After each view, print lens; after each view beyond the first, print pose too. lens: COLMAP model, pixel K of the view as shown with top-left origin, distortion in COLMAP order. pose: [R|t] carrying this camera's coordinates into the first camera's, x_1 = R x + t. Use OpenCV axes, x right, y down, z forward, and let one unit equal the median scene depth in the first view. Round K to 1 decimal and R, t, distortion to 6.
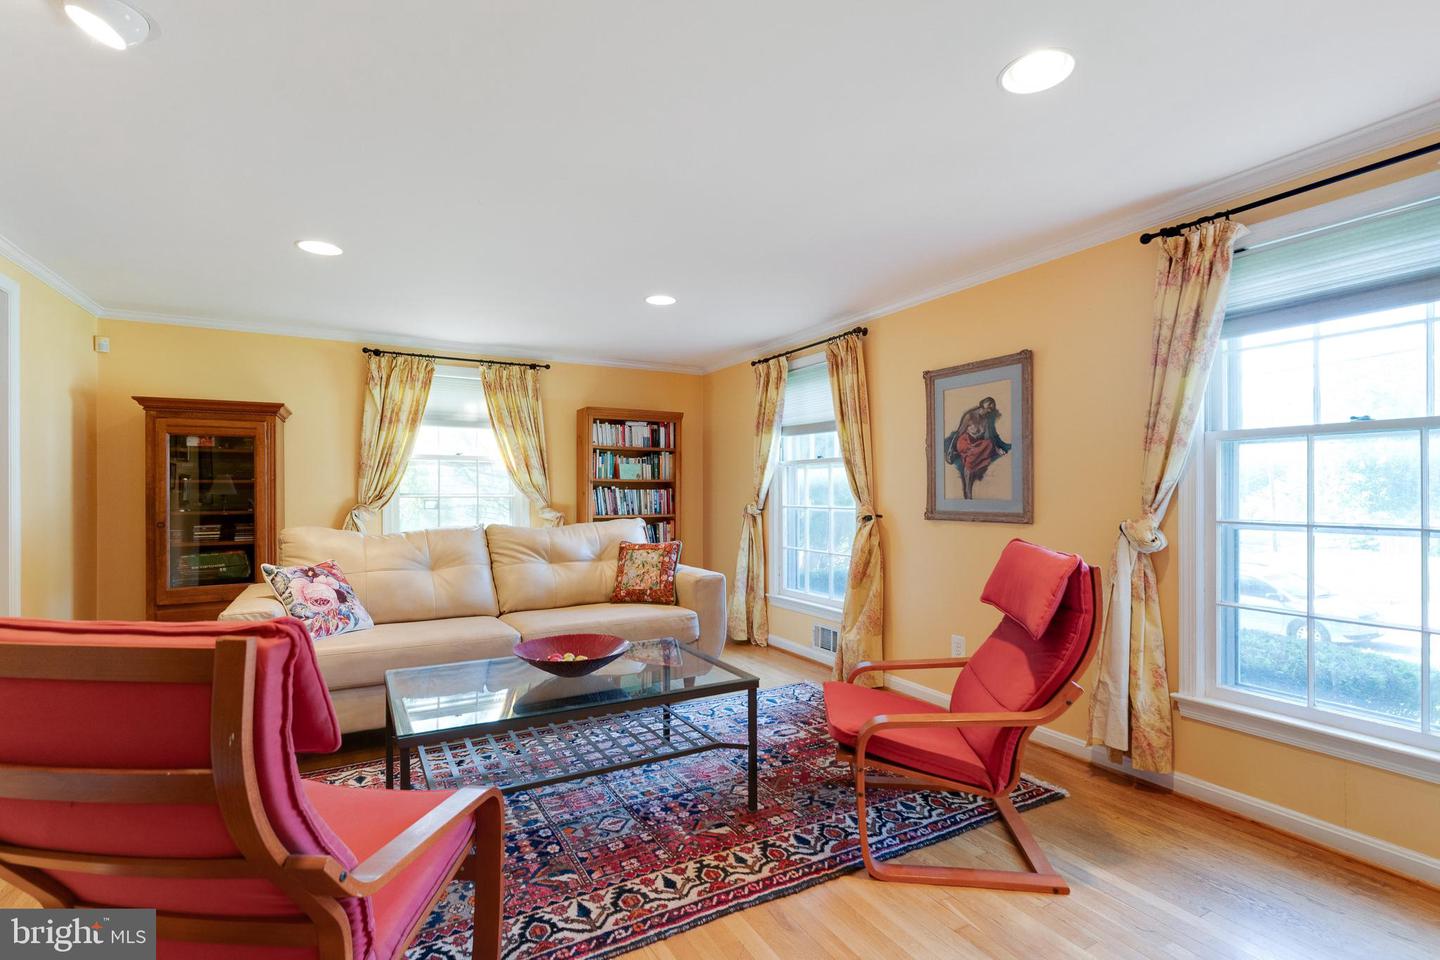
lens RADIAL K [[654.5, 0, 719.0], [0, 654.5, 488.5], [0, 0, 1]] dist [-0.003139, -0.000208]
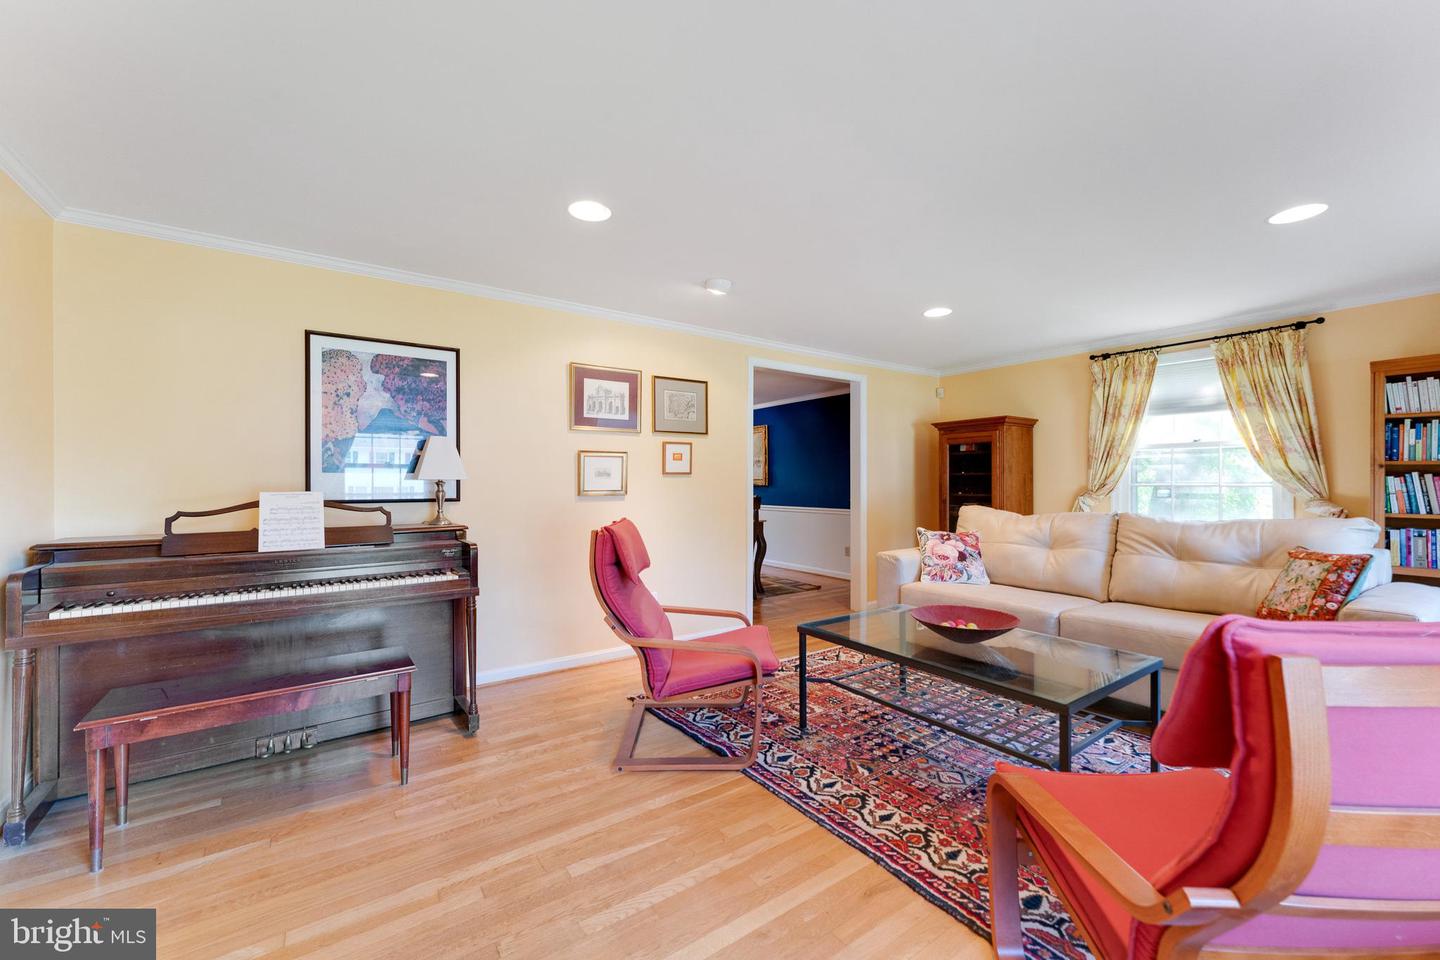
lens RADIAL K [[581.6, 0, 750.0], [0, 581.6, 478.3], [0, 0, 1]] dist [0.000598, 0.000035]
pose [[0.130746, -0.005949, -0.991398, 0.500300], [0.007106, 0.999962, -0.005063, 0.002481], [0.991390, -0.006382, 0.130784, 0.341286]]
